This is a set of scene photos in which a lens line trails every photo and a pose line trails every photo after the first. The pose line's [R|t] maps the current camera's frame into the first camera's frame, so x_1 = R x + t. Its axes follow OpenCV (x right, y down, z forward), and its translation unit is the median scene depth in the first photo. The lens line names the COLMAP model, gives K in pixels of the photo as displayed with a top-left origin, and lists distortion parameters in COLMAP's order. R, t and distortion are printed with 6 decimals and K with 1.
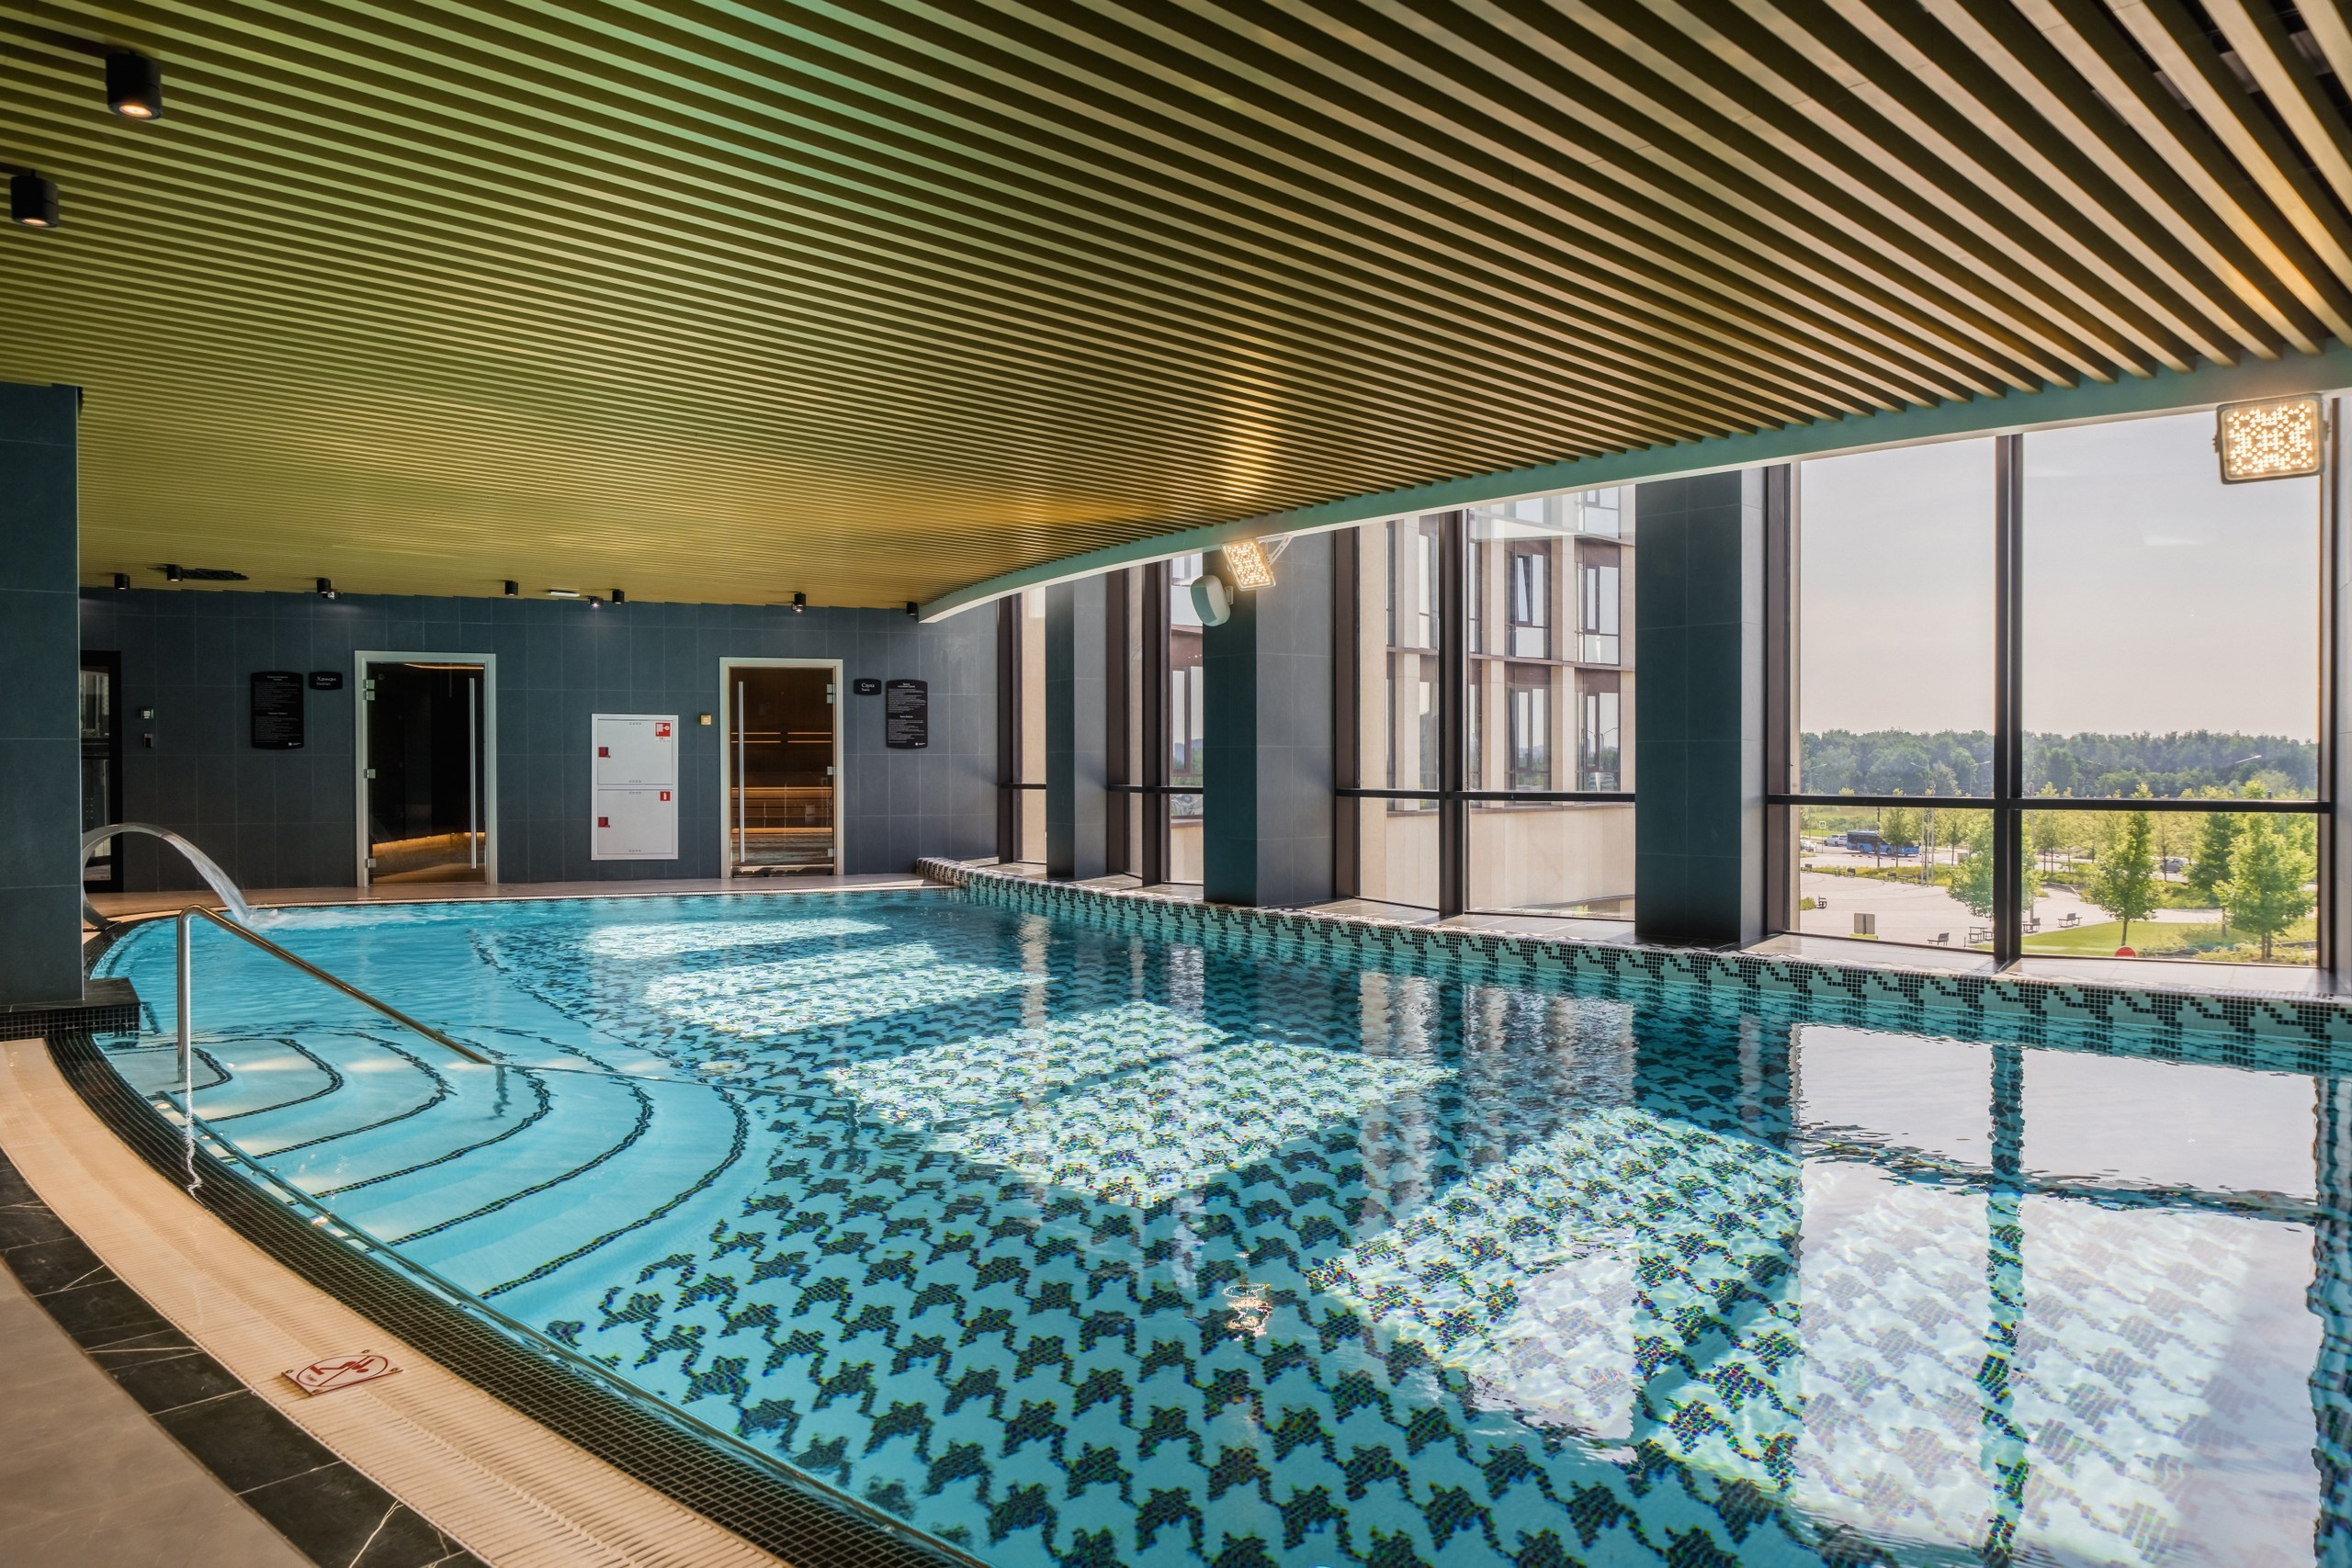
lens RADIAL K [[1636.8, 0, 1176.0], [0, 1636.8, 784.0], [0, 0, 1]] dist [0.000694, 0.001139]
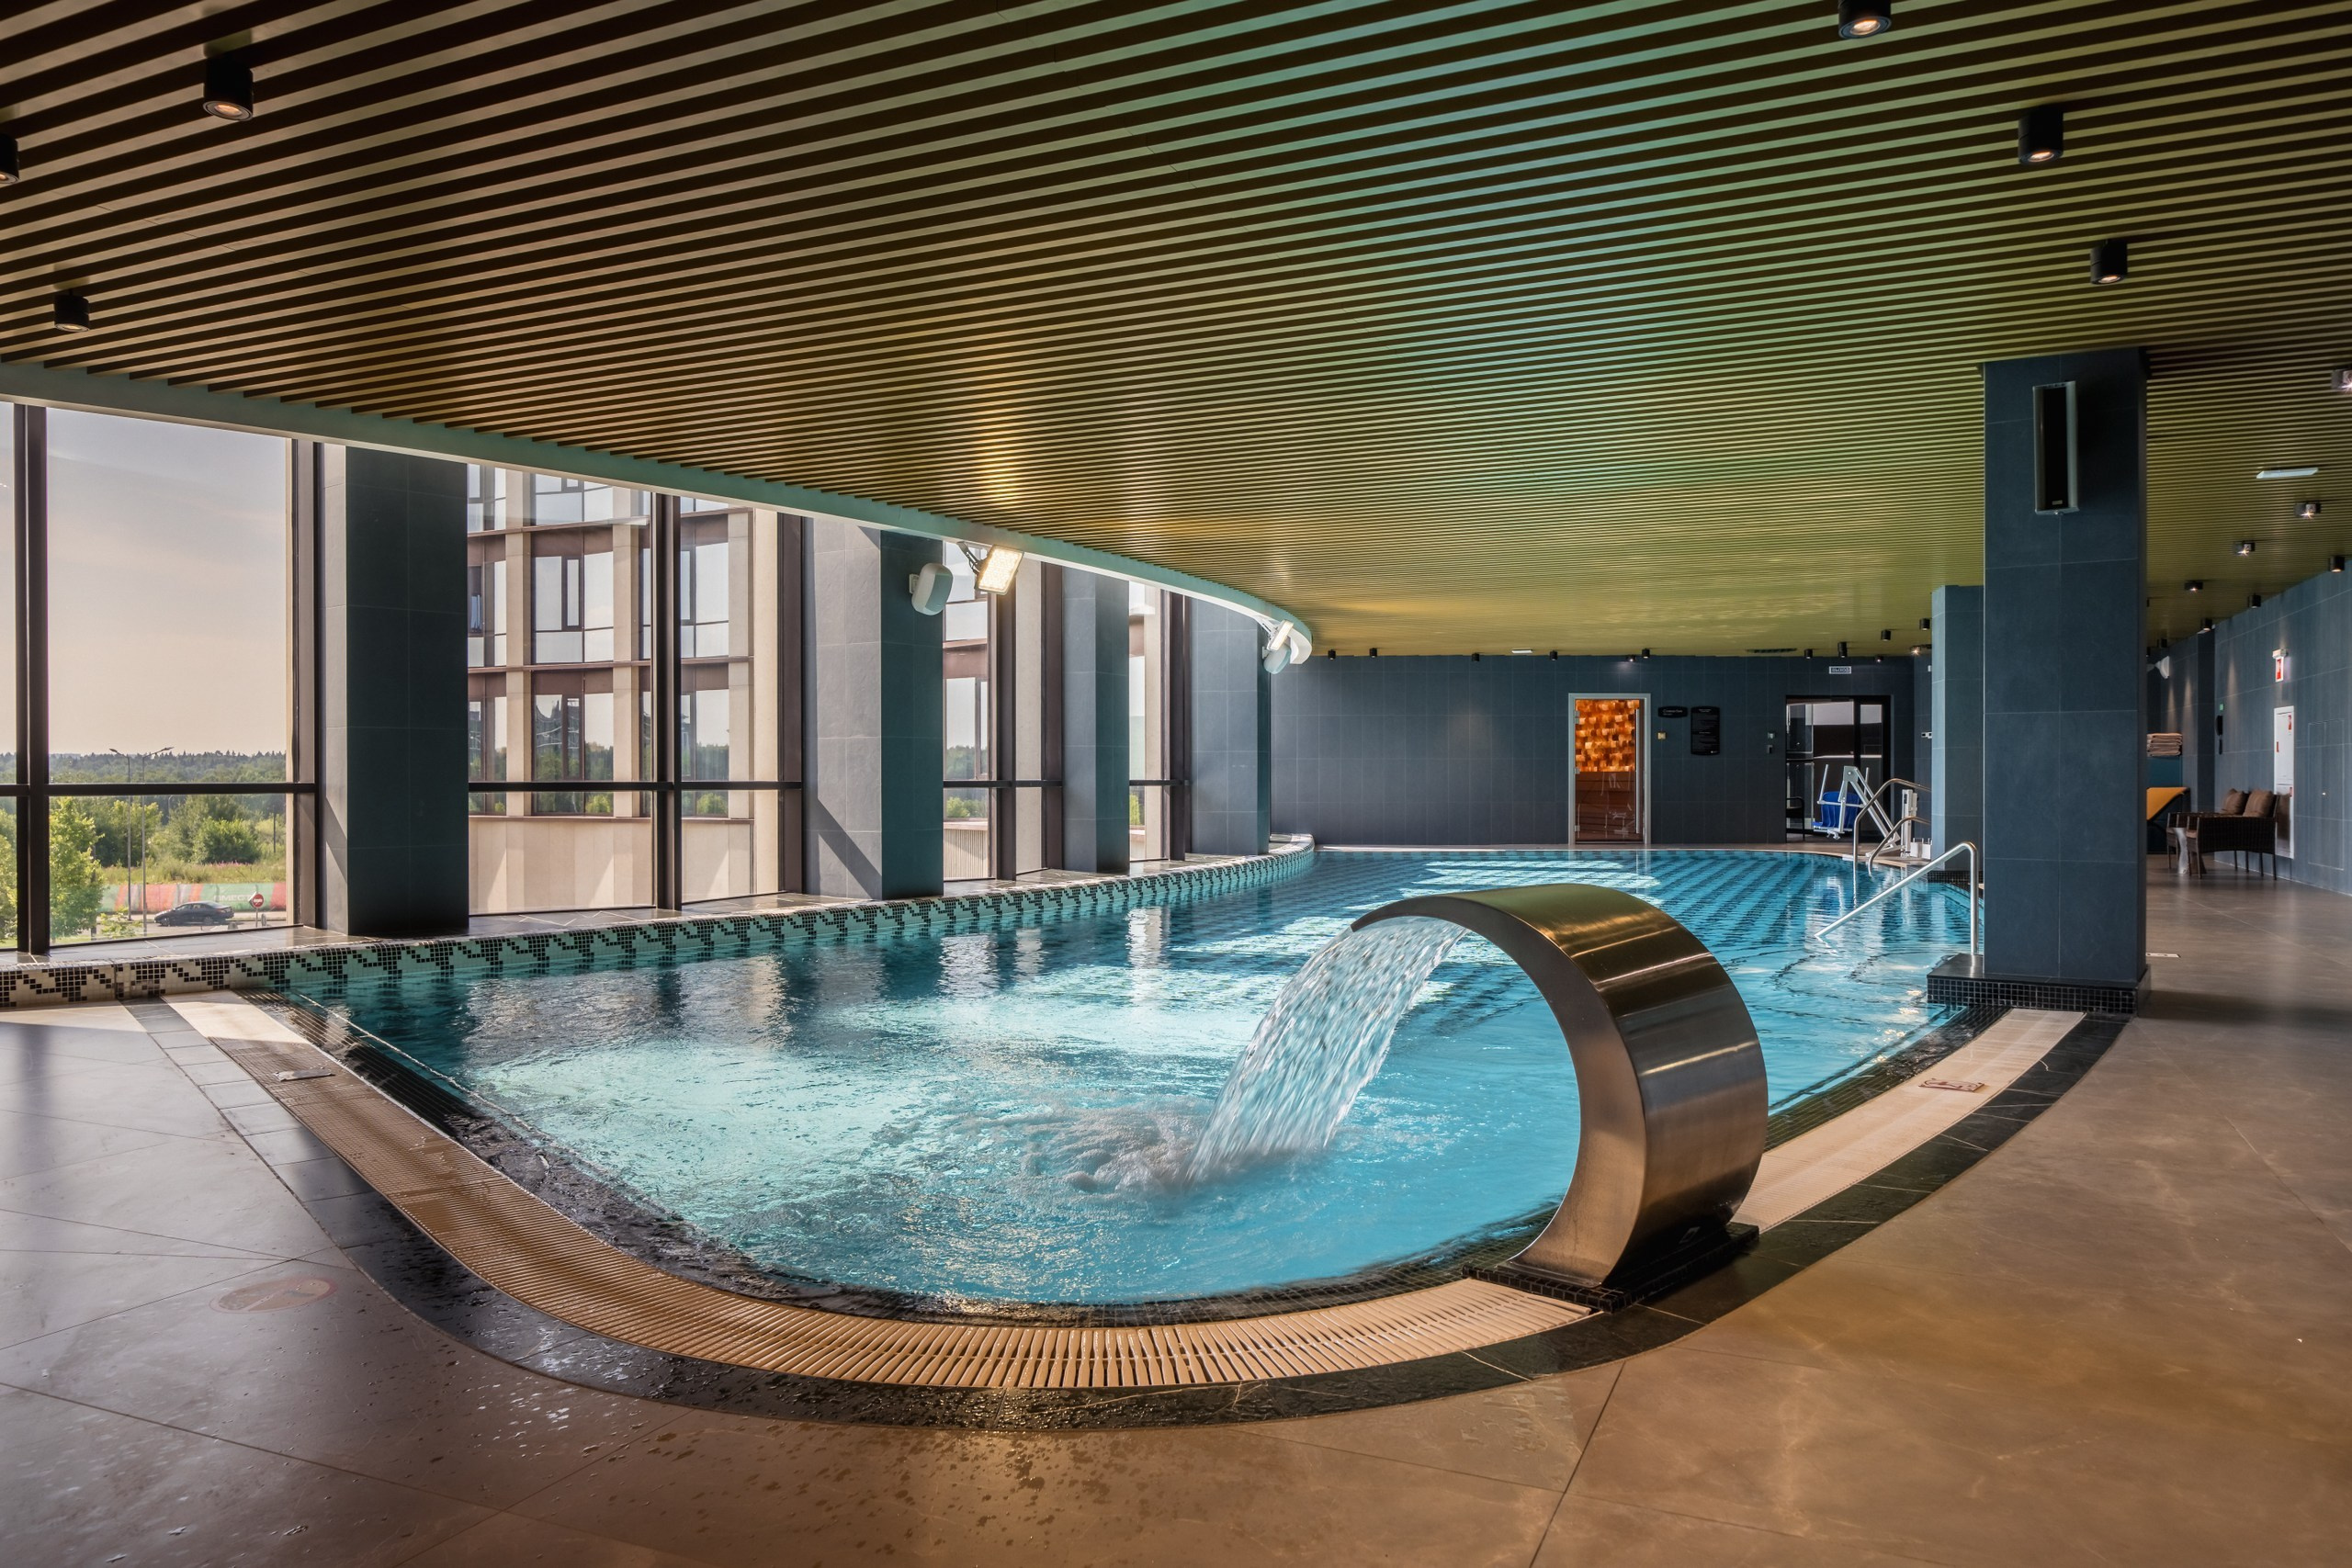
lens RADIAL K [[1403.4, 0, 1176.0], [0, 1403.4, 784.0], [0, 0, 1]] dist [0.004127, 0.001310]
pose [[-0.020605, -0.016726, 0.999648, -0.716246], [0.001909, 0.999858, 0.016769, -0.008212], [-0.999786, 0.002254, -0.020571, 0.738901]]
